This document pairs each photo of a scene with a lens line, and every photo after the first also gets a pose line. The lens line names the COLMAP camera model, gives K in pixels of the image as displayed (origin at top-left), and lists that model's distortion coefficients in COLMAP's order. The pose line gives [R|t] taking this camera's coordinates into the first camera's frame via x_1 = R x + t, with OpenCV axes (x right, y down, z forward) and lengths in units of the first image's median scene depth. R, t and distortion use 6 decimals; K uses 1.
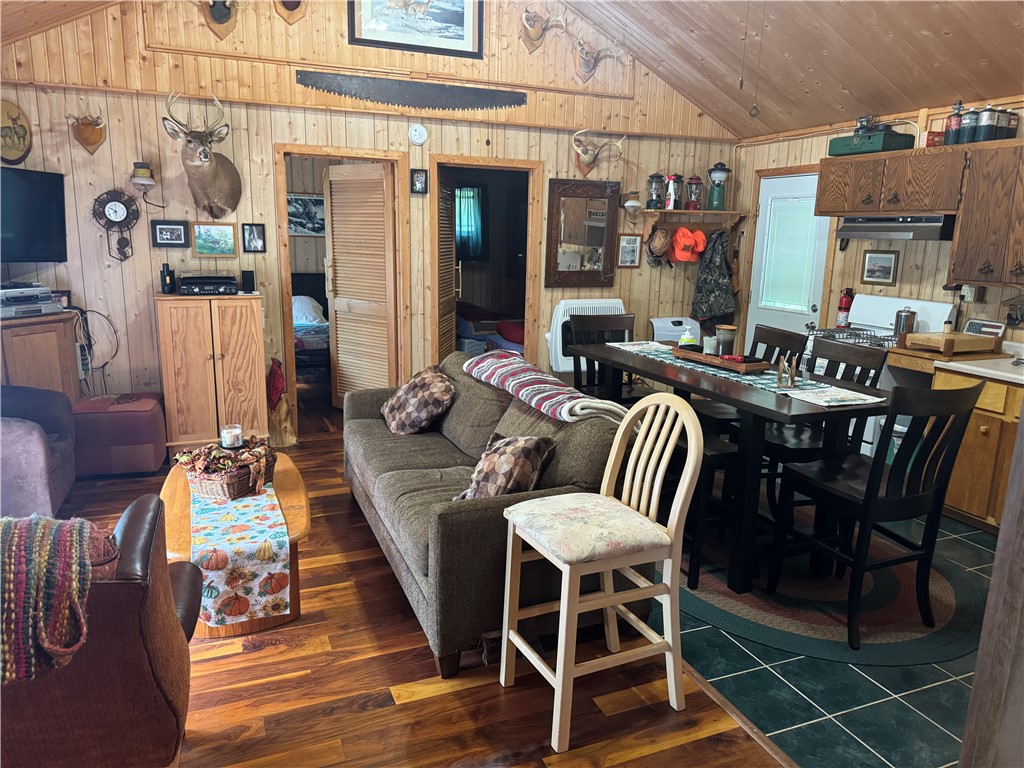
lens RADIAL K [[717.8, 0, 512.2], [0, 717.8, 386.4], [0, 0, 1]] dist [0.036640, -0.046433]
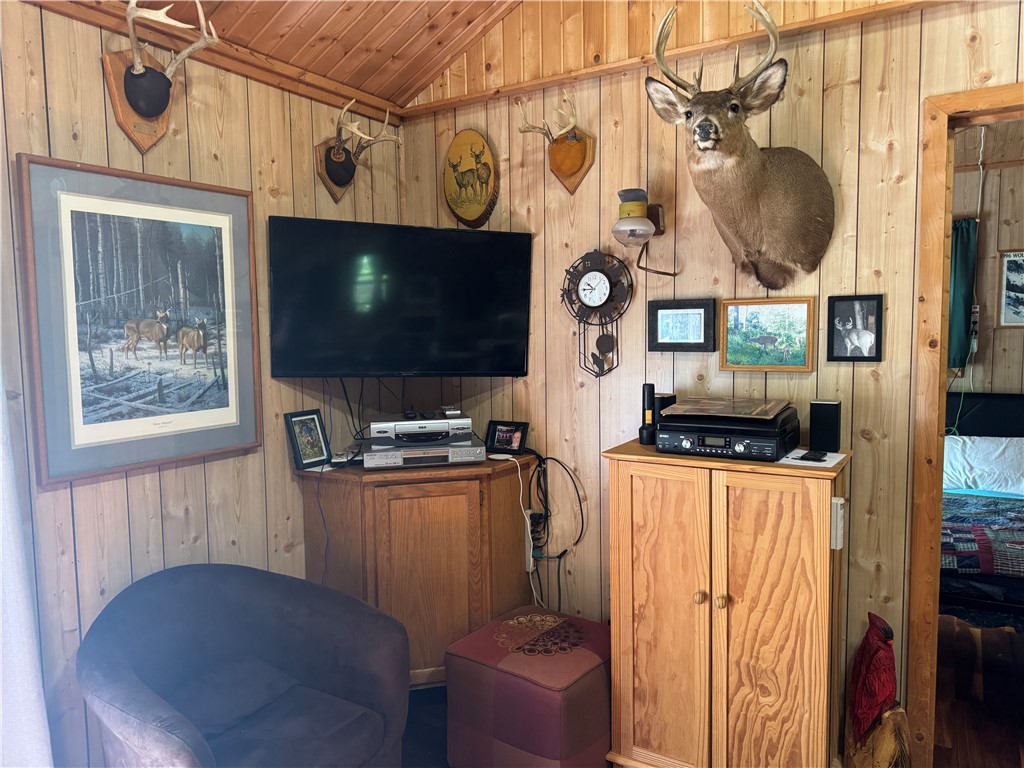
lens RADIAL K [[717.8, 0, 507.7], [0, 717.8, 385.6], [0, 0, 1]] dist [0.036640, -0.046433]
pose [[0.578084, 0.035351, -0.815211, -0.134045], [-0.147695, 0.987092, -0.061929, -0.122505], [0.802499, 0.156203, 0.575844, 0.631114]]
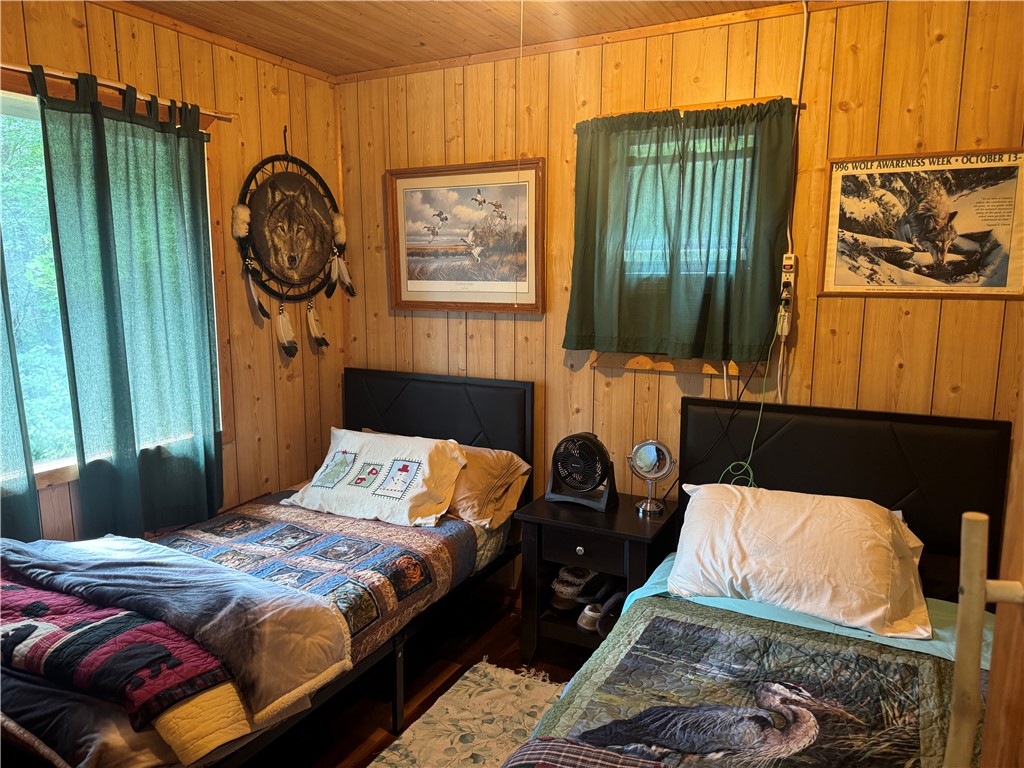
lens RADIAL K [[717.8, 0, 507.3], [0, 717.8, 387.0], [0, 0, 1]] dist [0.036640, -0.046433]
pose [[0.633081, 0.090111, -0.768823, -0.253507], [-0.149267, 0.988772, -0.007022, -0.234014], [0.759558, 0.119205, 0.639423, 1.122218]]
